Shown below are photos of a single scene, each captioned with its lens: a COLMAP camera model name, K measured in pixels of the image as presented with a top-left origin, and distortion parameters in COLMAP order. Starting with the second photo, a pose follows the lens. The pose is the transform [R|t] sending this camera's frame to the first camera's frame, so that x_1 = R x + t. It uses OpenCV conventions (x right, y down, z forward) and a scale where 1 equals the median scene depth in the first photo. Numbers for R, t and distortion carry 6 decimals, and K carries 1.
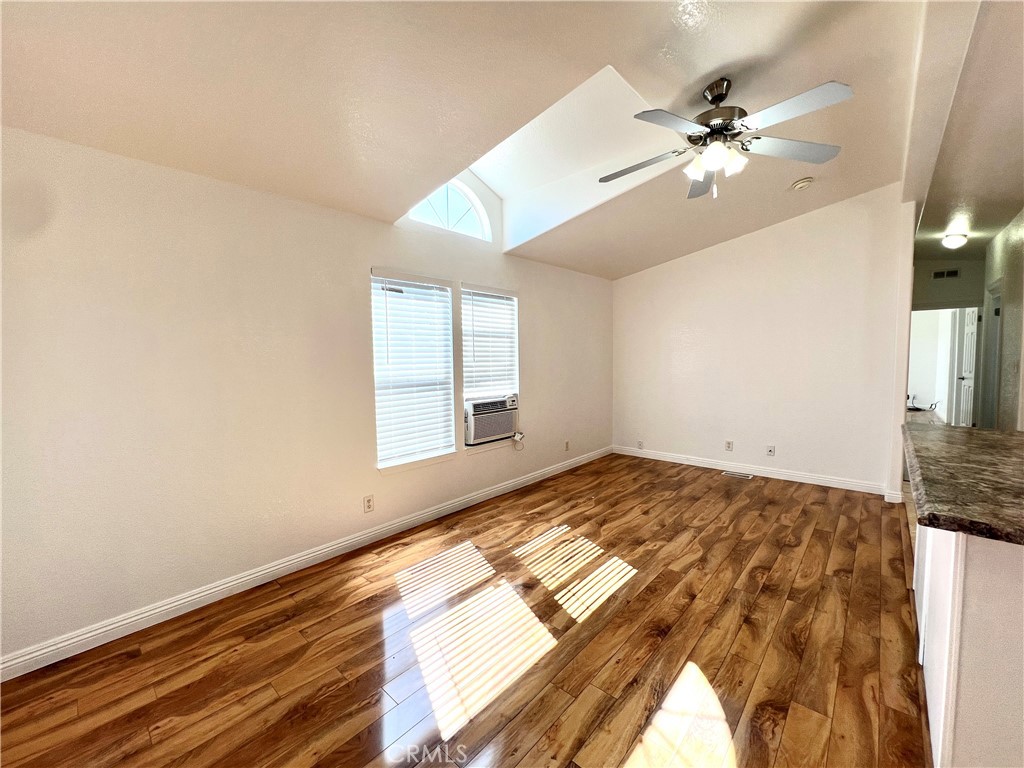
lens RADIAL K [[412.1, 0, 509.0], [0, 412.1, 383.1], [0, 0, 1]] dist [-0.003080, -0.000018]
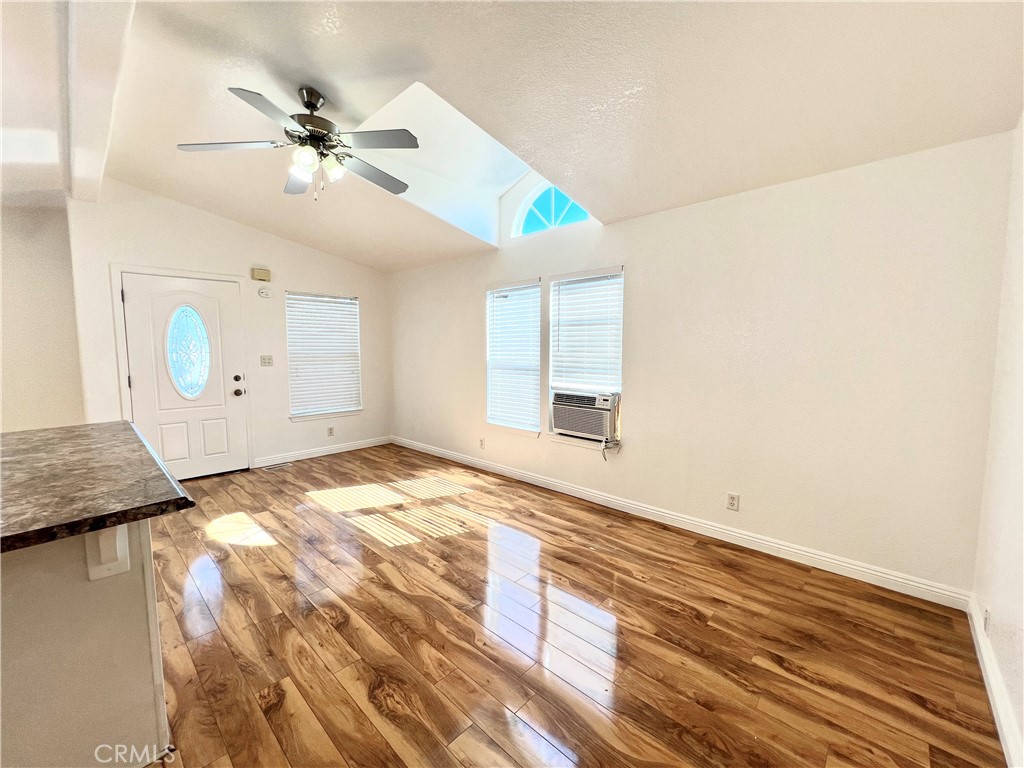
lens RADIAL K [[412.1, 0, 511.0], [0, 412.1, 382.8], [0, 0, 1]] dist [-0.003080, -0.000018]
pose [[-0.016062, 0.098400, -0.995017, 1.131729], [-0.063986, 0.993005, 0.099234, -0.083598], [0.997822, 0.065261, -0.009654, 1.093993]]
